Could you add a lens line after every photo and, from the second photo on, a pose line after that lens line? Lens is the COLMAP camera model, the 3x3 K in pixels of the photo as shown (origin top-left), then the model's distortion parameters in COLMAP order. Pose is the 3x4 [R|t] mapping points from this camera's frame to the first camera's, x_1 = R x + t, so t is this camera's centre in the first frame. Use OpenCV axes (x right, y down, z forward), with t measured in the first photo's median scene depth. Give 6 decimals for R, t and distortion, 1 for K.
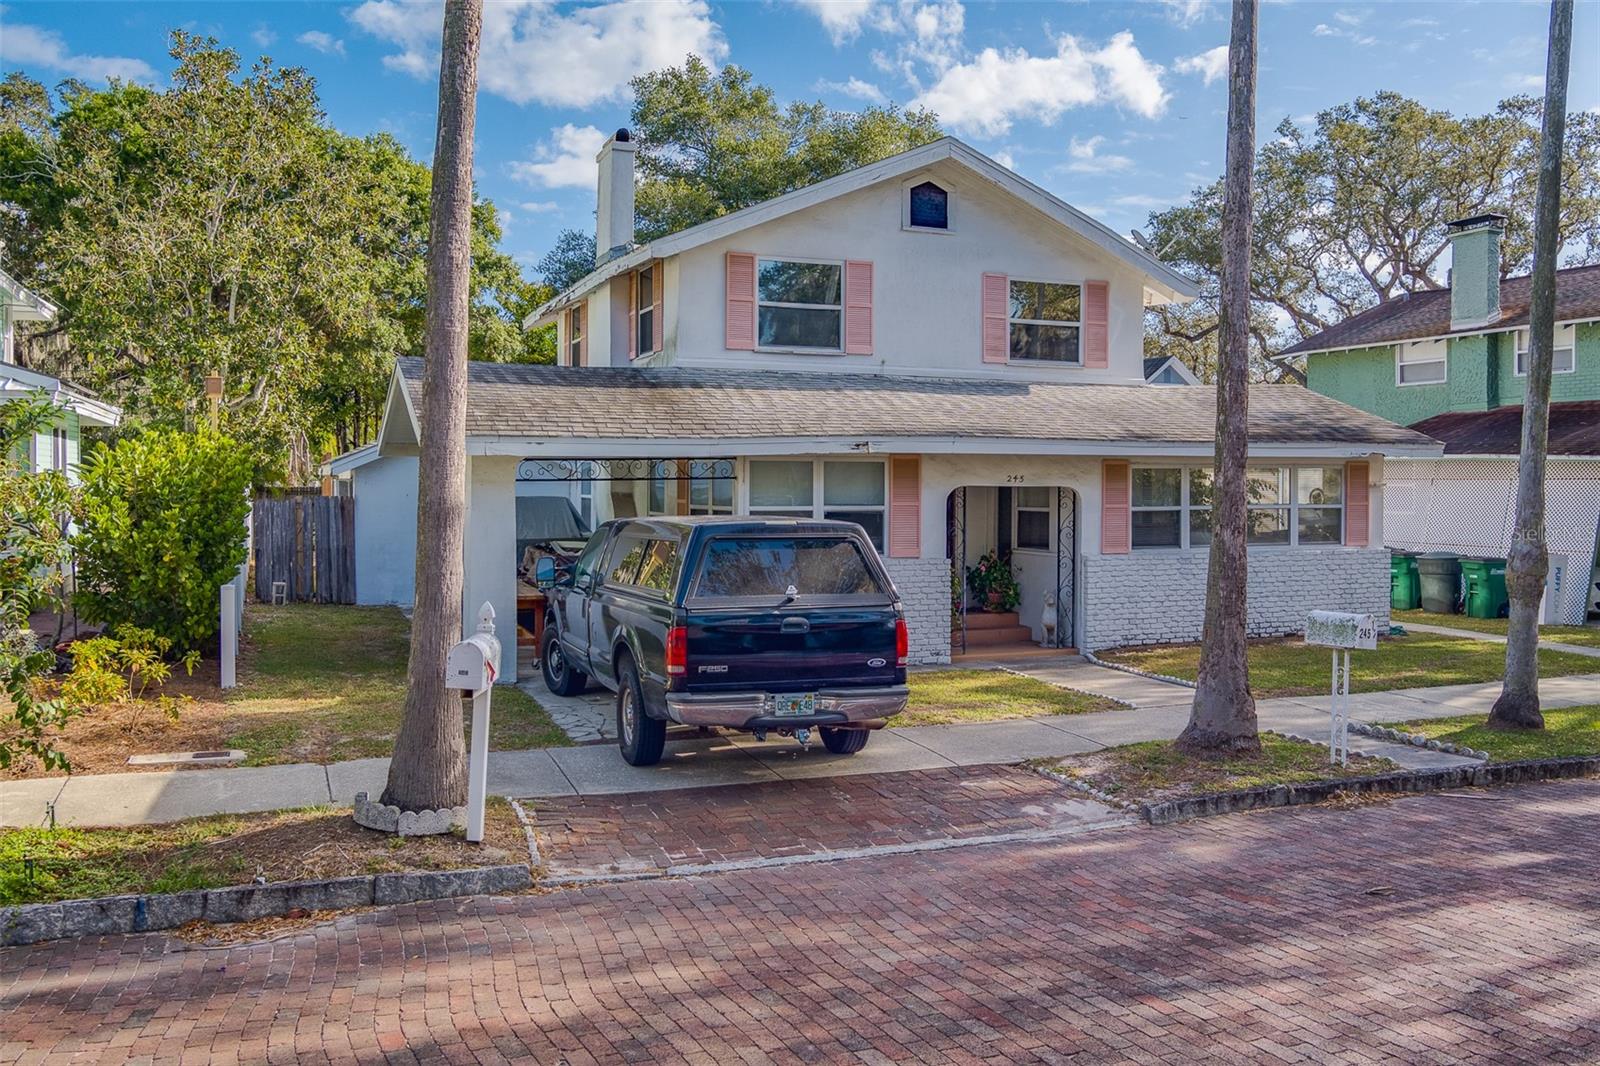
lens RADIAL K [[1327.5, 0, 812.5], [0, 1327.5, 528.7], [0, 0, 1]] dist [-0.055692, 0.017948]
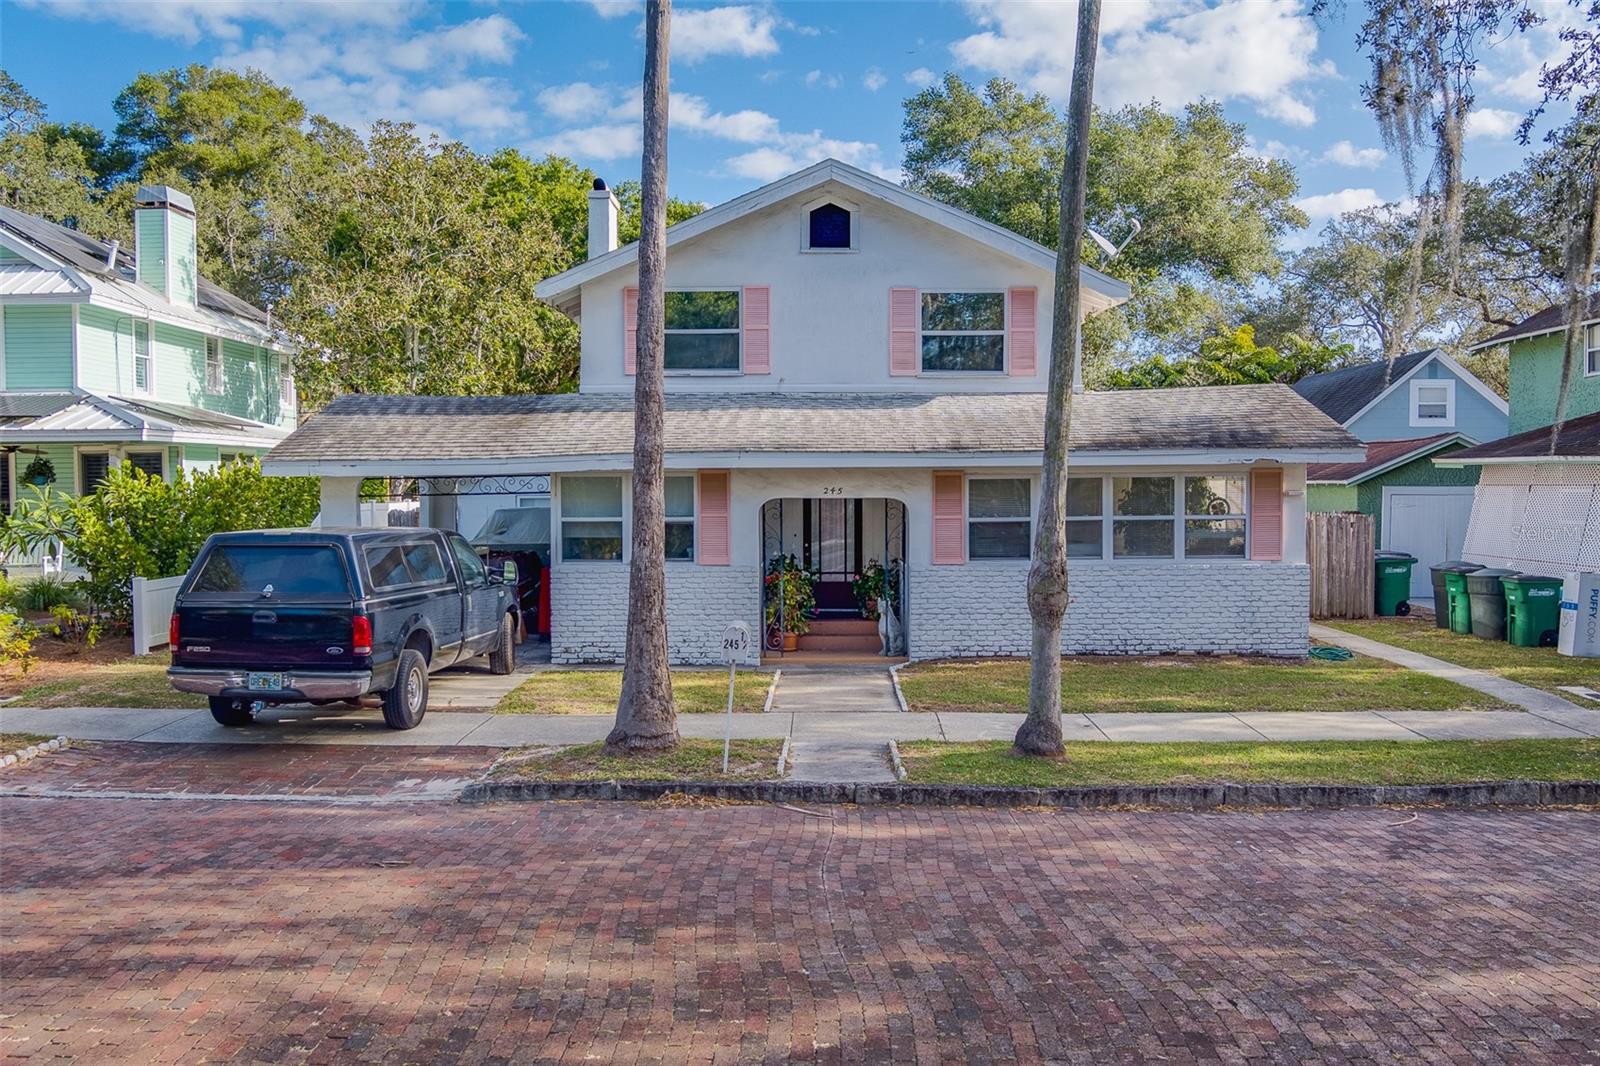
lens RADIAL K [[1327.5, 0, 812.5], [0, 1327.5, 528.7], [0, 0, 1]] dist [-0.055692, 0.017948]
pose [[0.923387, 0.005420, -0.383832, 0.516712], [-0.006146, 0.999981, -0.000664, -0.006890], [0.383821, 0.002972, 0.923403, 0.033683]]
